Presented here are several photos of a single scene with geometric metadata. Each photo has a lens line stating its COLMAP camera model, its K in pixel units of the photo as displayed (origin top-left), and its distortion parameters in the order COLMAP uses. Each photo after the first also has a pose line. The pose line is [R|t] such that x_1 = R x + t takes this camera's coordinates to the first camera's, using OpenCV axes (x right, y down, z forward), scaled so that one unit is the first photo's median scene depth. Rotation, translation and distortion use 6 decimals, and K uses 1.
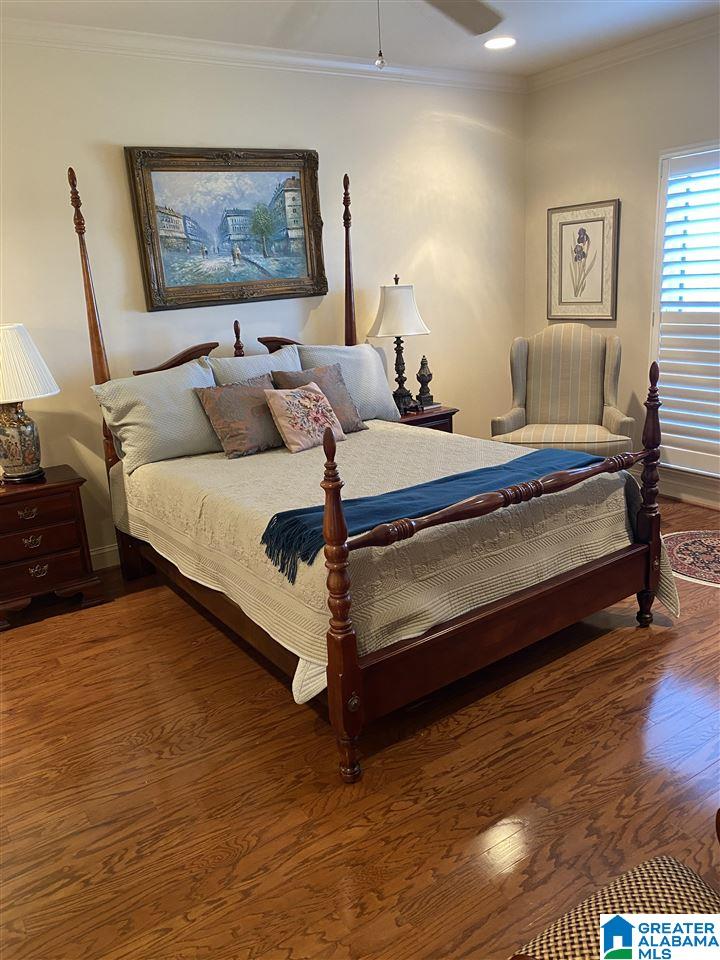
lens RADIAL K [[723.2, 0, 366.2], [0, 723.2, 487.0], [0, 0, 1]] dist [0.012470, -0.028757]
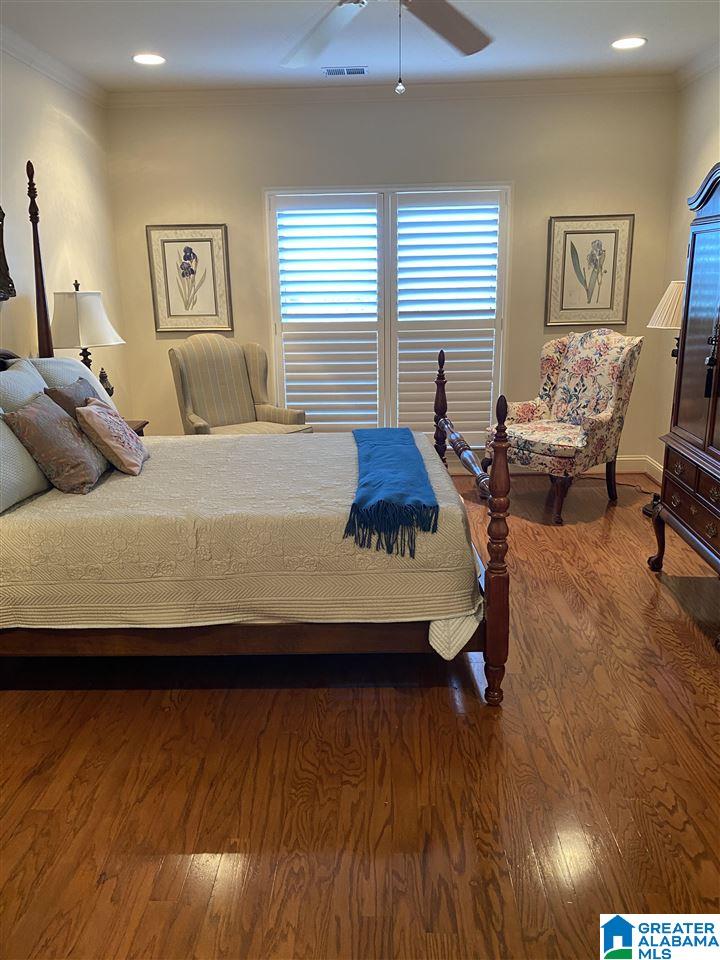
lens RADIAL K [[723.2, 0, 365.9], [0, 723.2, 472.7], [0, 0, 1]] dist [0.012470, -0.028757]
pose [[0.583323, -0.162260, 0.795868, -0.467646], [0.209600, 0.976728, 0.045509, -0.023263], [-0.784731, 0.140267, 0.603757, 0.193050]]
